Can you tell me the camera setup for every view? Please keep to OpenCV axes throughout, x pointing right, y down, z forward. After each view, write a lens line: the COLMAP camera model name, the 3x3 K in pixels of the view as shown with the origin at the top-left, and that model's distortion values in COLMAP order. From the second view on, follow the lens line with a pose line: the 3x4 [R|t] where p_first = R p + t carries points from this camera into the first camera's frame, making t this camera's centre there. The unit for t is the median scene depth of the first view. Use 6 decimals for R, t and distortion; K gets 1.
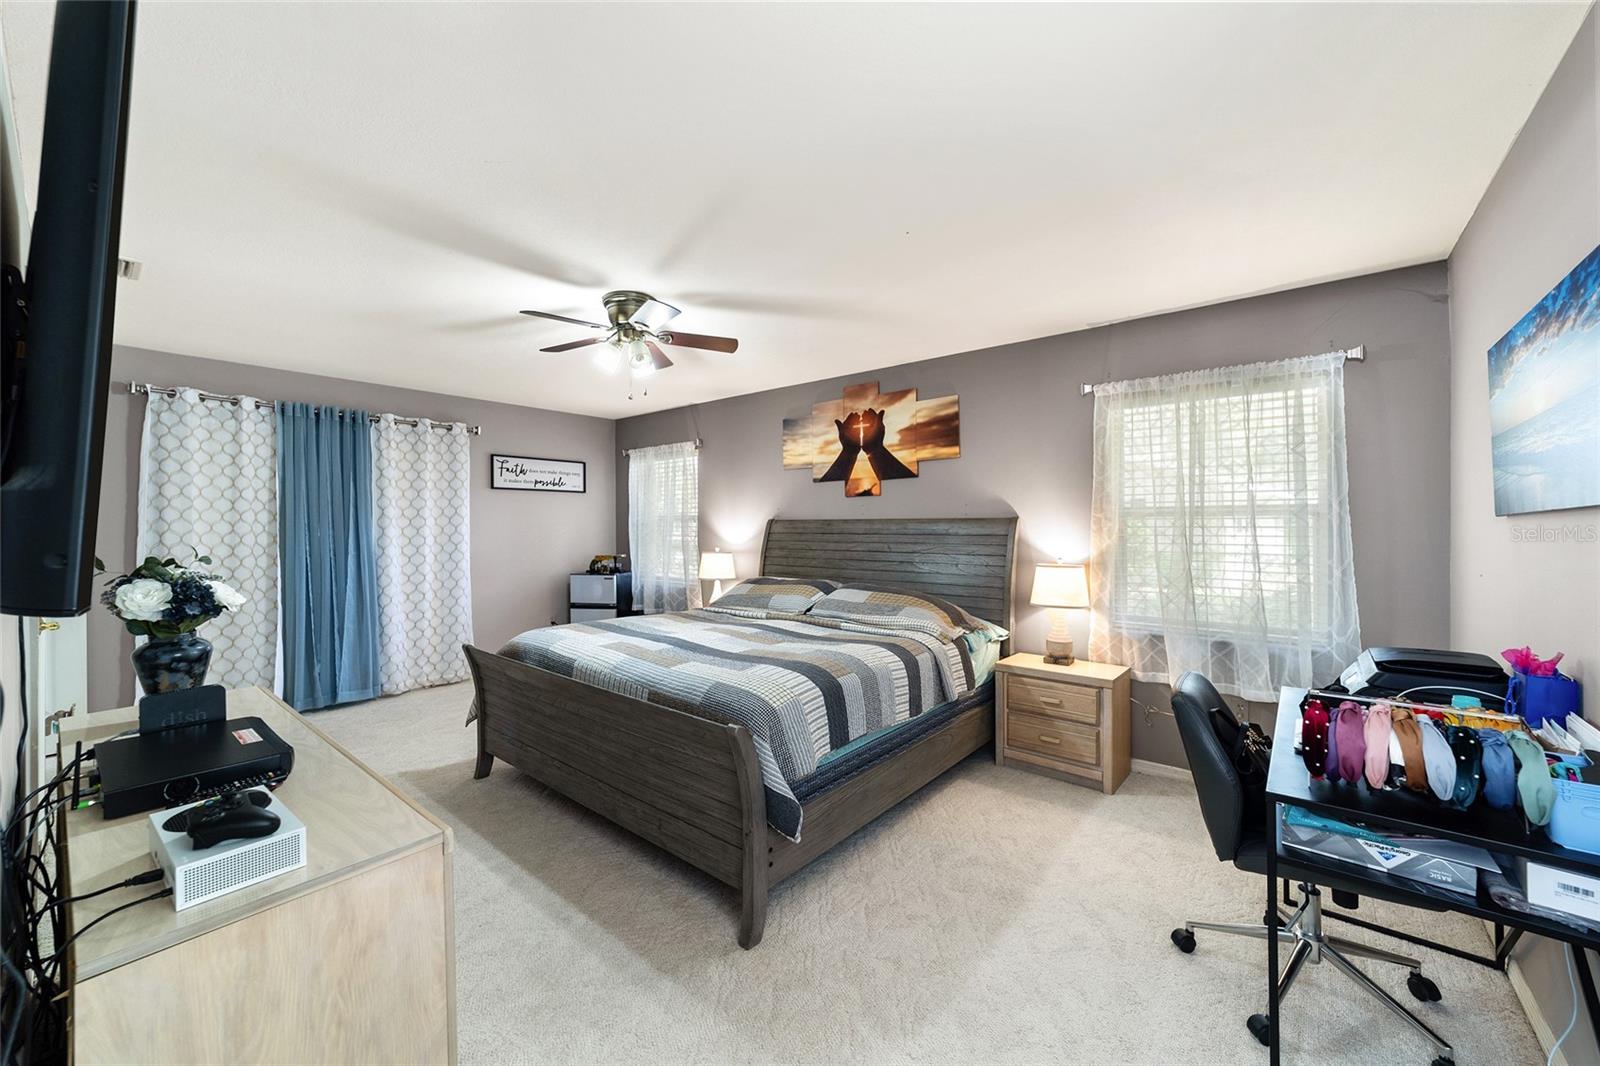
lens RADIAL K [[615.2, 0, 796.2], [0, 615.2, 529.7], [0, 0, 1]] dist [-0.018300, 0.008974]
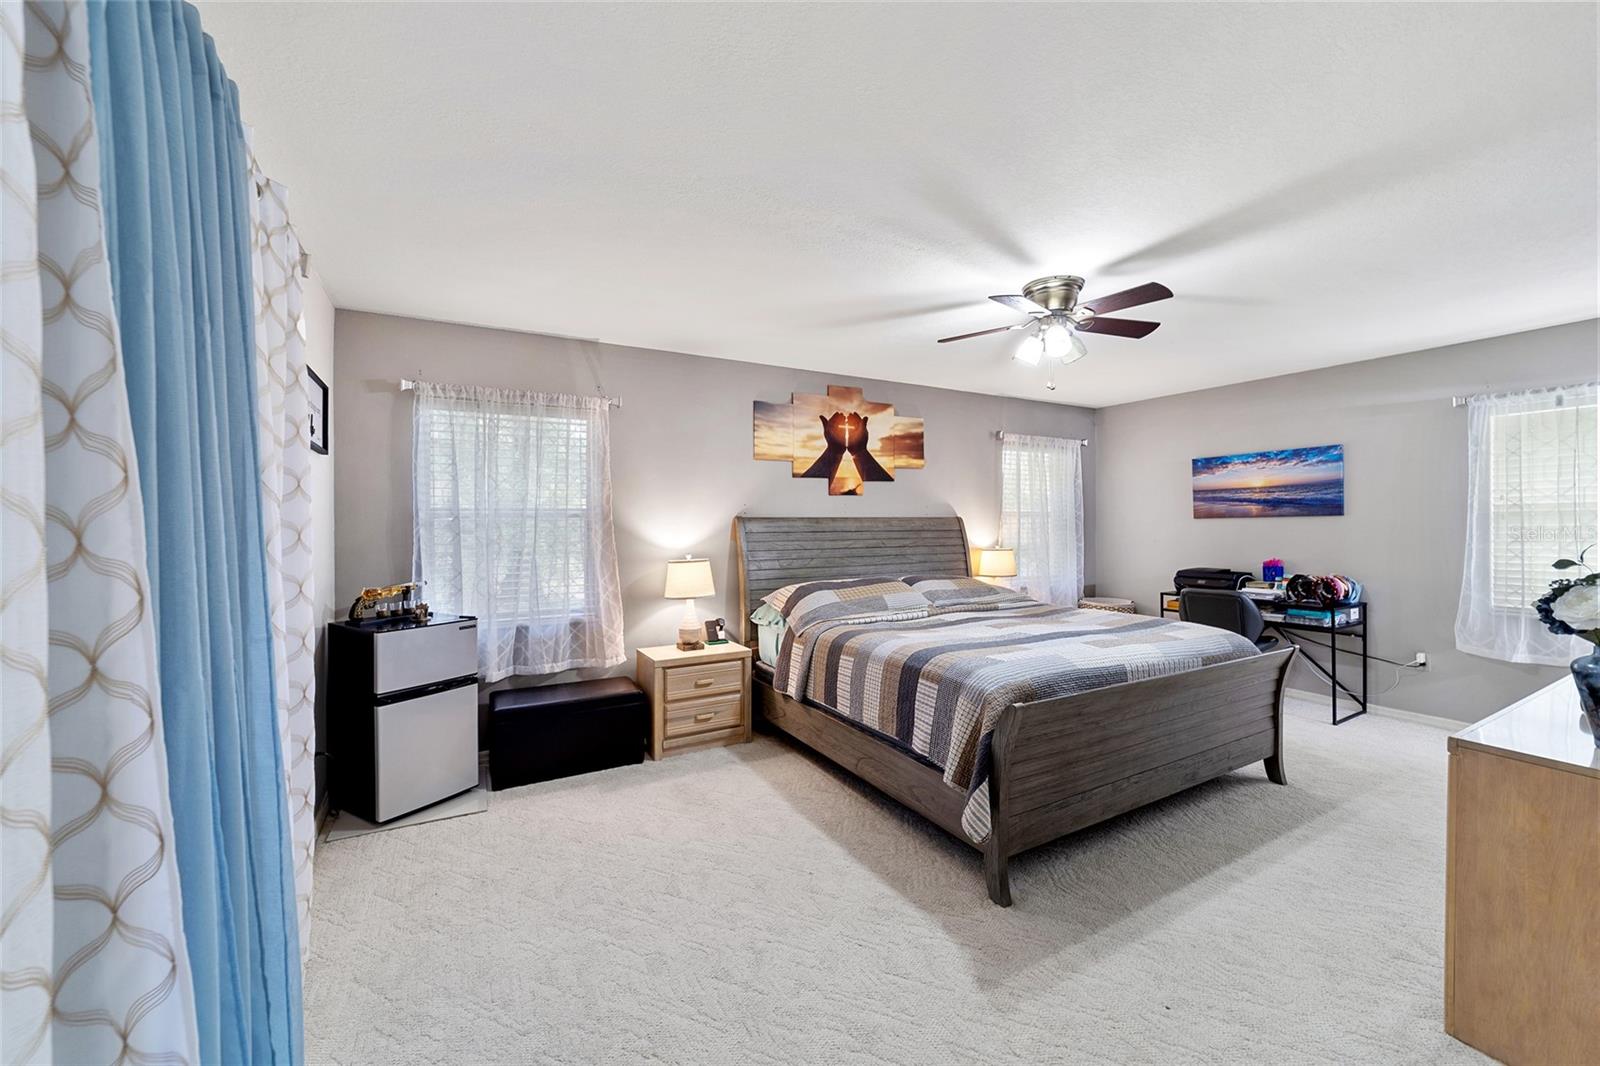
lens RADIAL K [[615.2, 0, 796.2], [0, 615.2, 529.7], [0, 0, 1]] dist [-0.018300, 0.008974]
pose [[0.359234, -0.009962, 0.933194, -0.893545], [0.012092, 0.999909, 0.006020, -0.003836], [-0.933169, 0.009121, 0.359322, 0.712069]]
